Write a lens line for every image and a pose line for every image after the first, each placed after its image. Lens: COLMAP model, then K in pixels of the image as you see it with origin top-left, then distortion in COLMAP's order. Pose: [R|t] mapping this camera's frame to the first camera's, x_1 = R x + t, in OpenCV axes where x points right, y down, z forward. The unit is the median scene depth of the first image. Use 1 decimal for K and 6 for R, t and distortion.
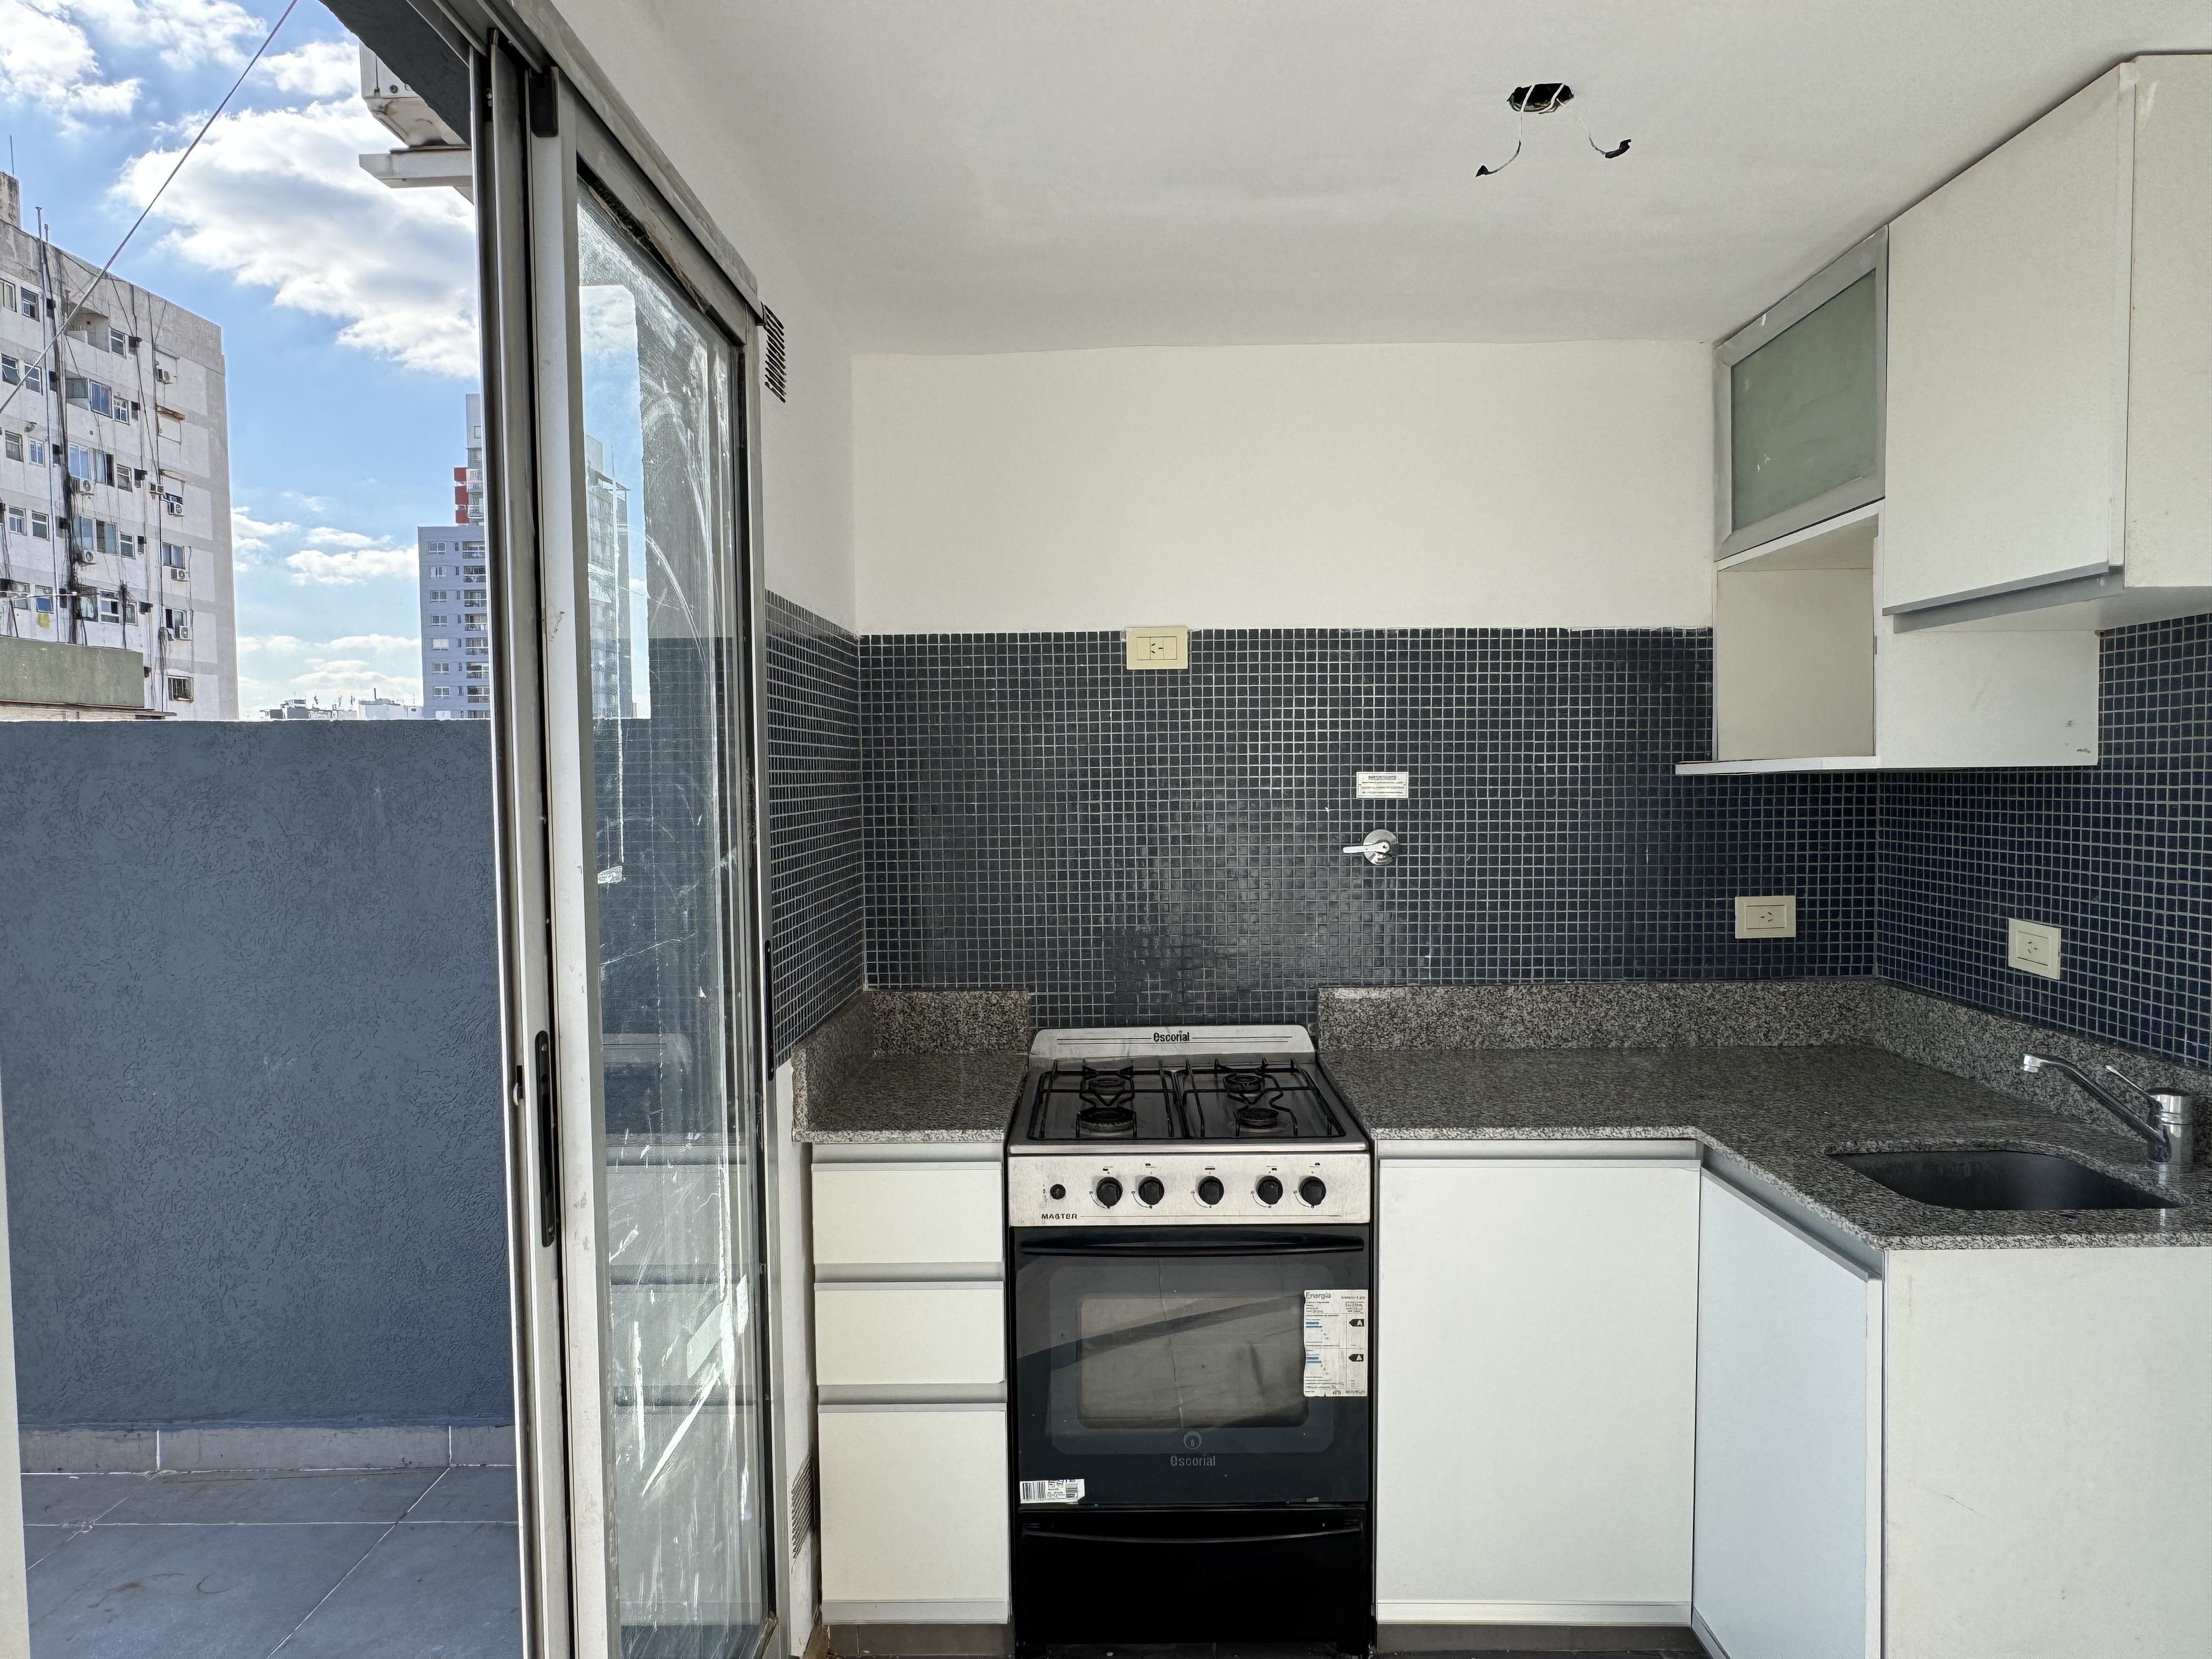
lens RADIAL K [[1412.0, 0, 1106.1], [0, 1412.0, 850.5], [0, 0, 1]] dist [-0.004867, 0.003232]
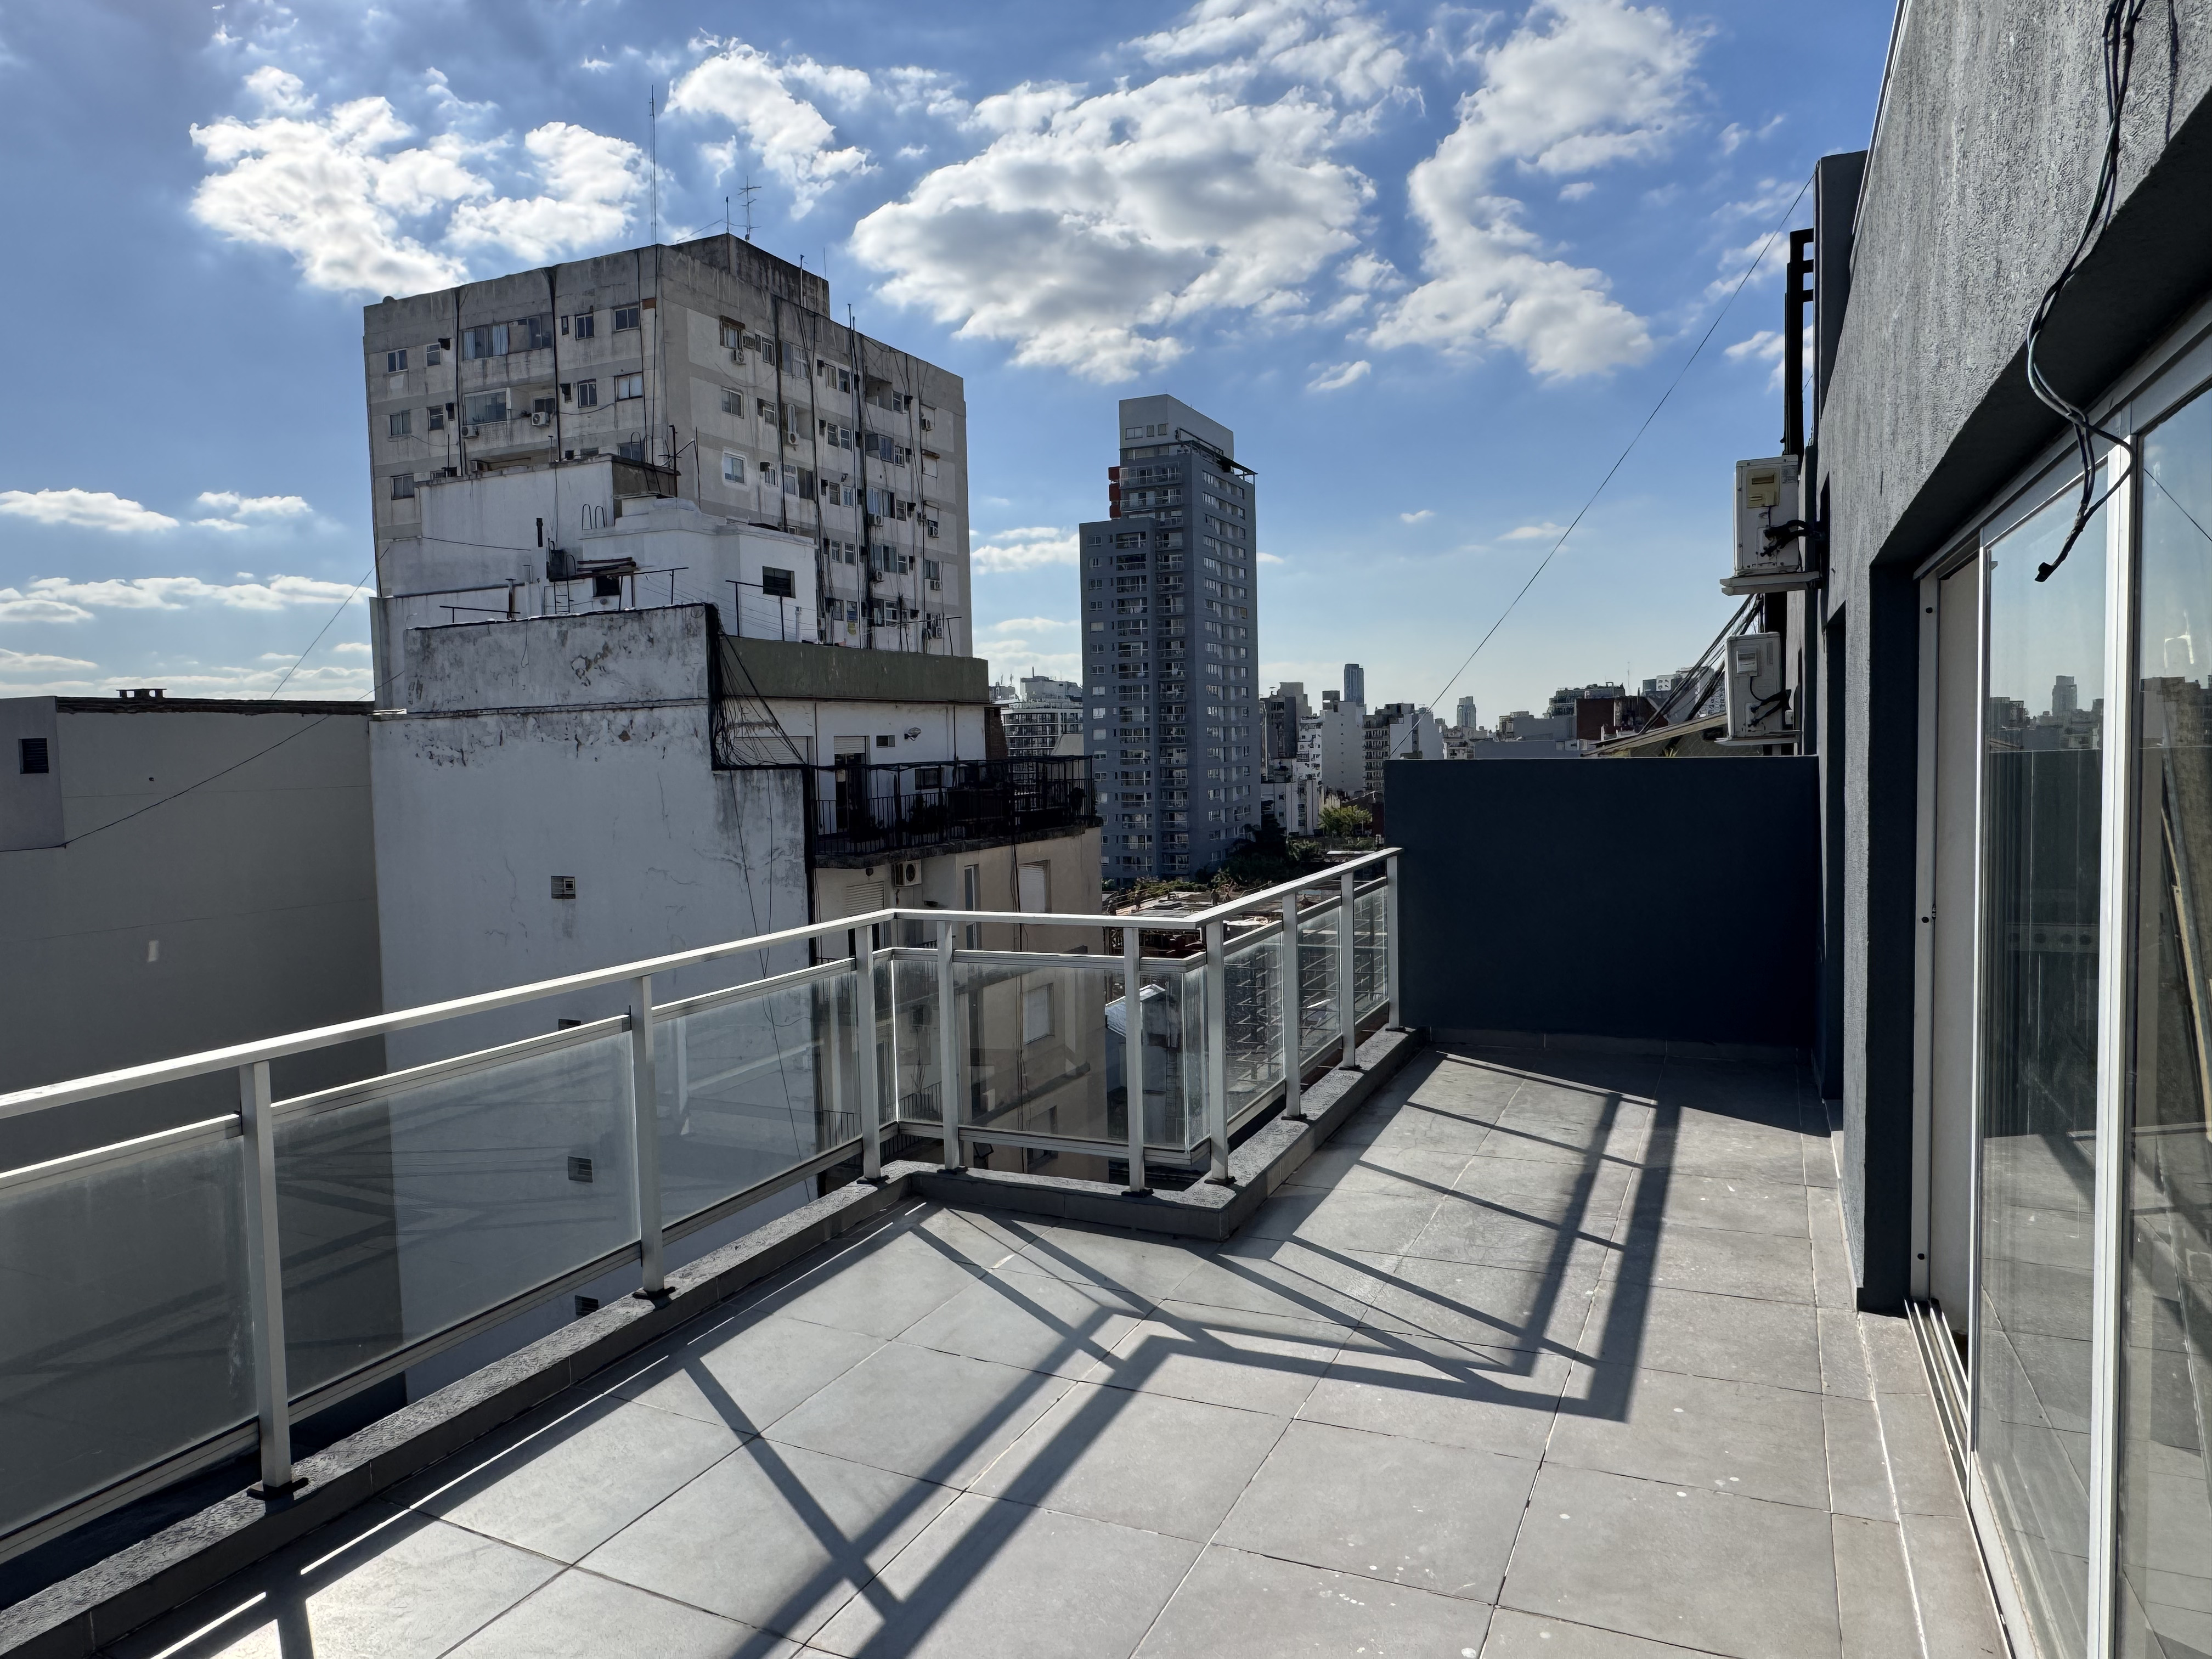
lens RADIAL K [[1420.0, 0, 1104.1], [0, 1420.0, 831.3], [0, 0, 1]] dist [-0.005561, 0.001743]
pose [[0.913668, 0.016041, -0.406144, -0.368930], [-0.011461, 0.999840, 0.013705, 0.015365], [0.406299, -0.007867, 0.913706, -1.737779]]
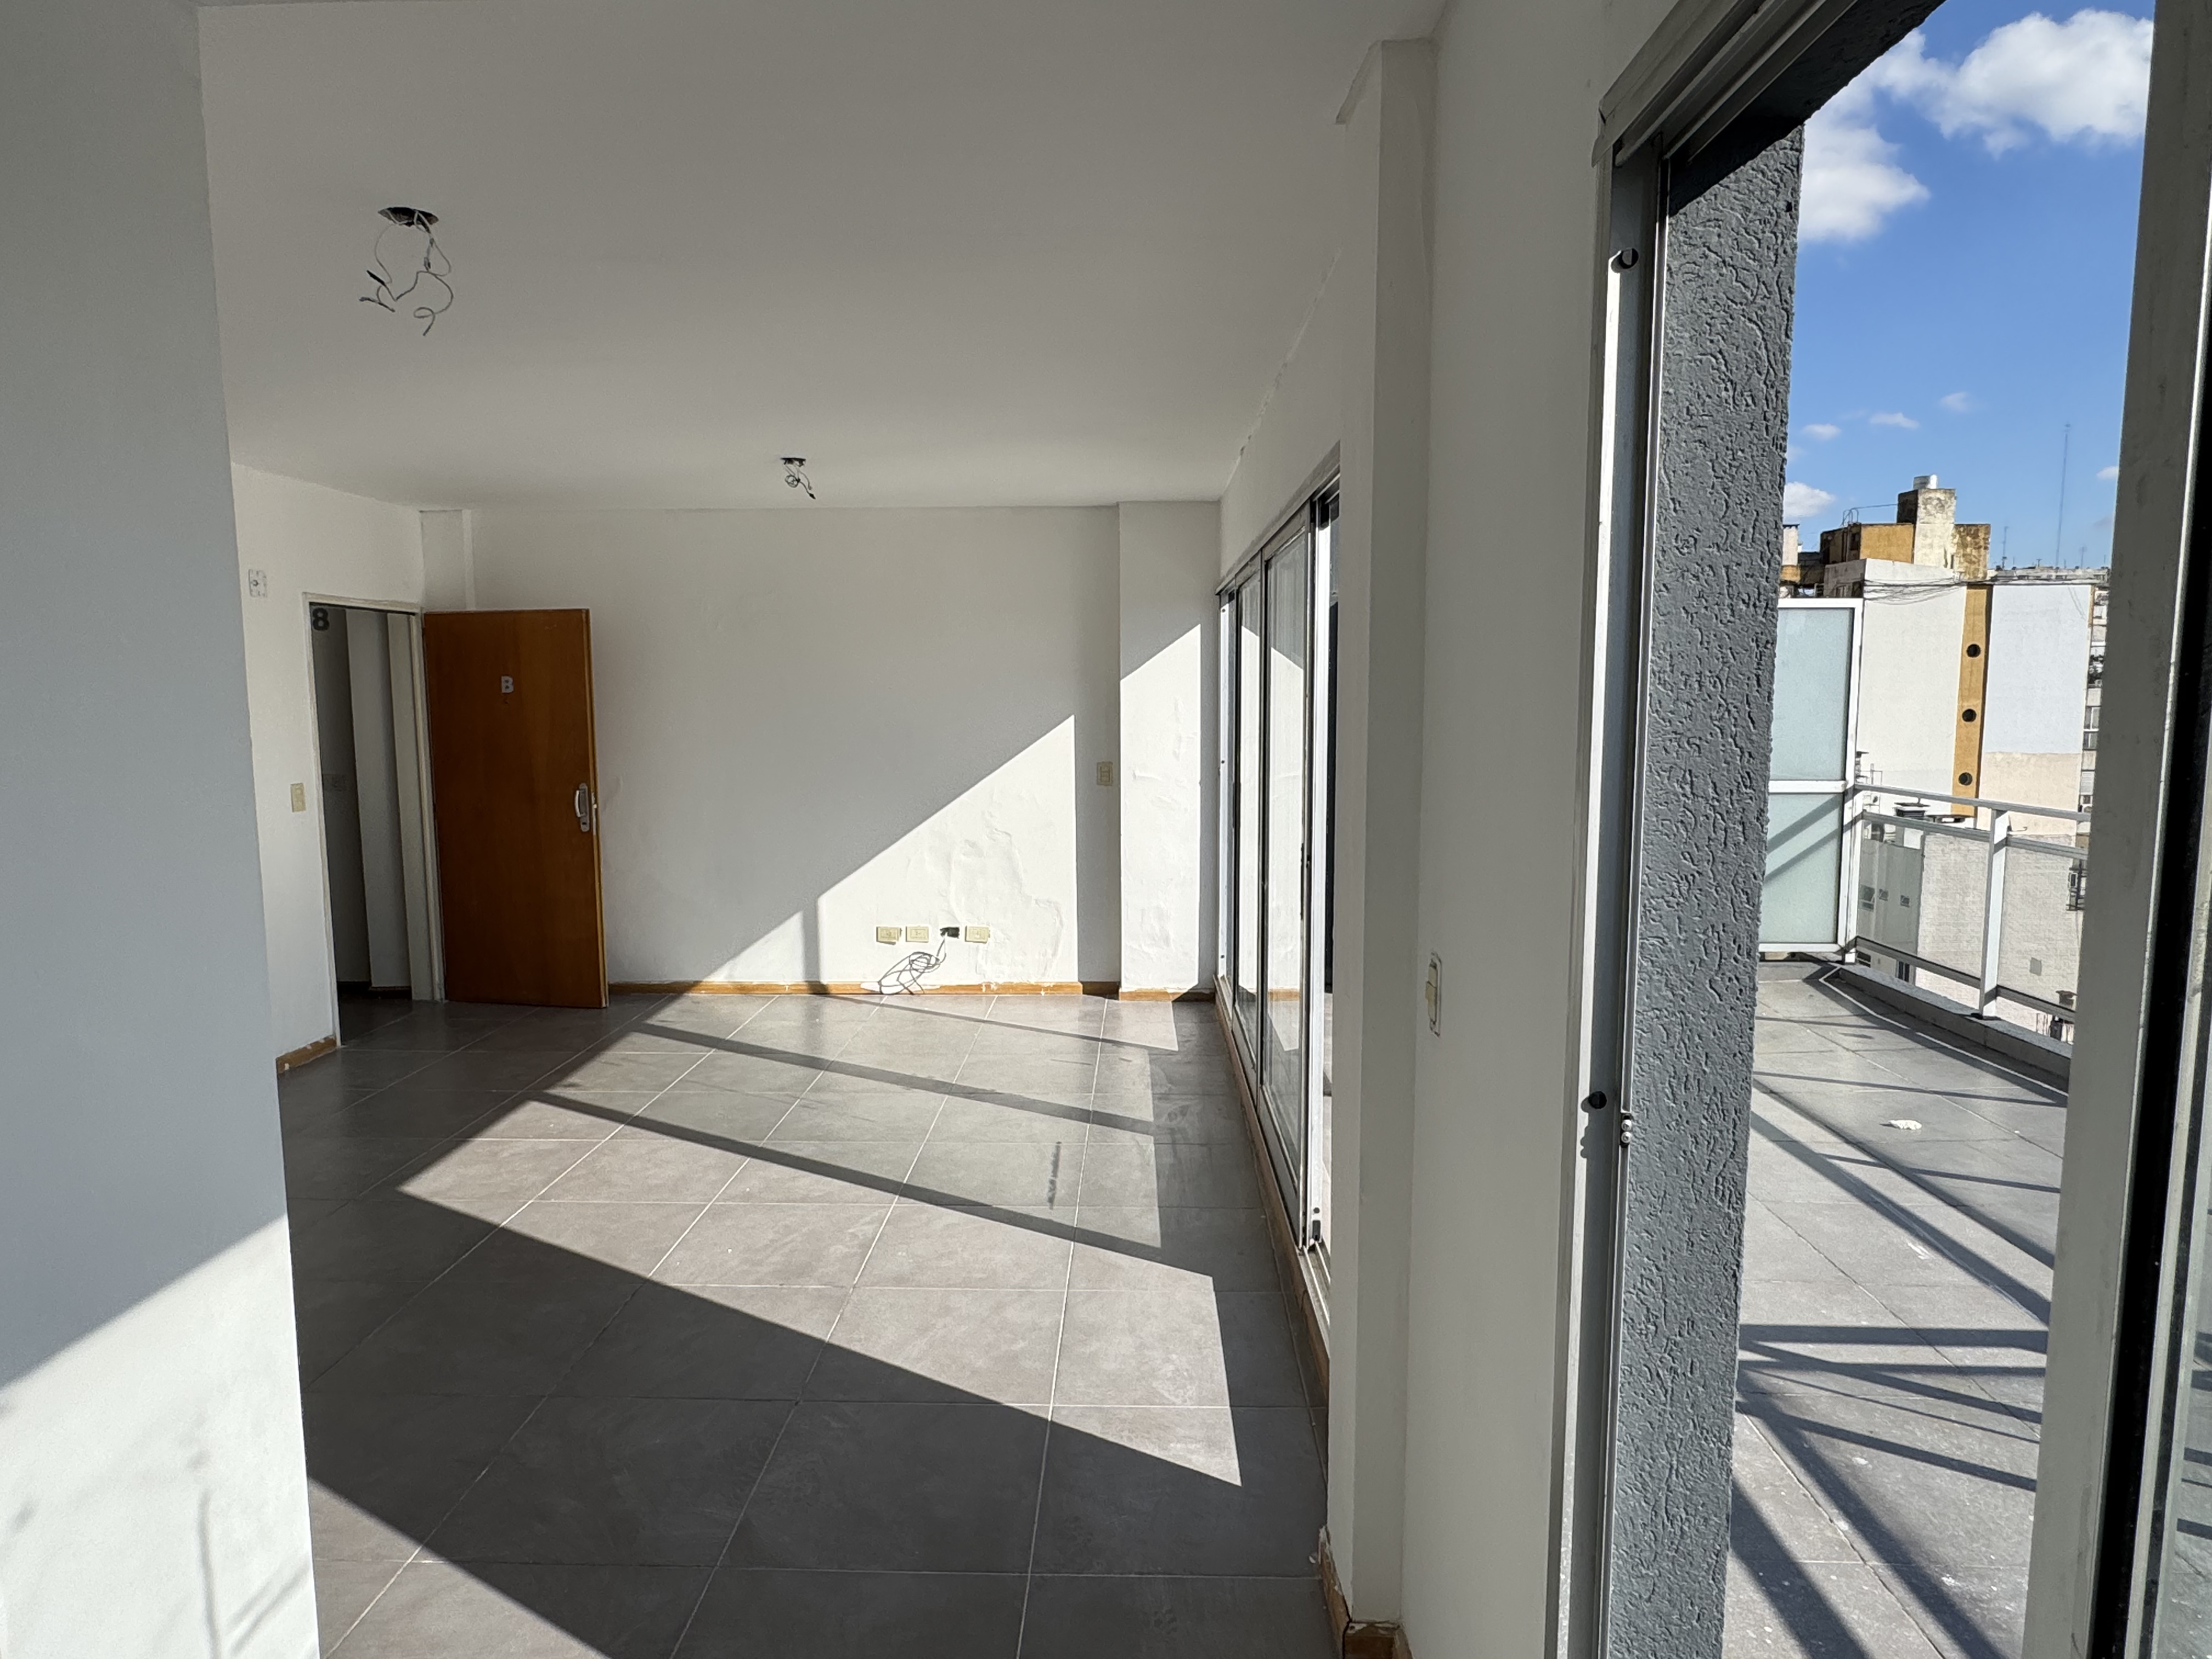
lens RADIAL K [[1334.2, 0, 1094.3], [0, 1334.2, 841.2], [0, 0, 1]] dist [-0.001209, 0.001229]
pose [[-0.999569, 0.015114, 0.025160, -0.025608], [0.019164, 0.985355, 0.169433, -0.098563], [-0.022231, 0.169843, -0.985220, 0.675448]]
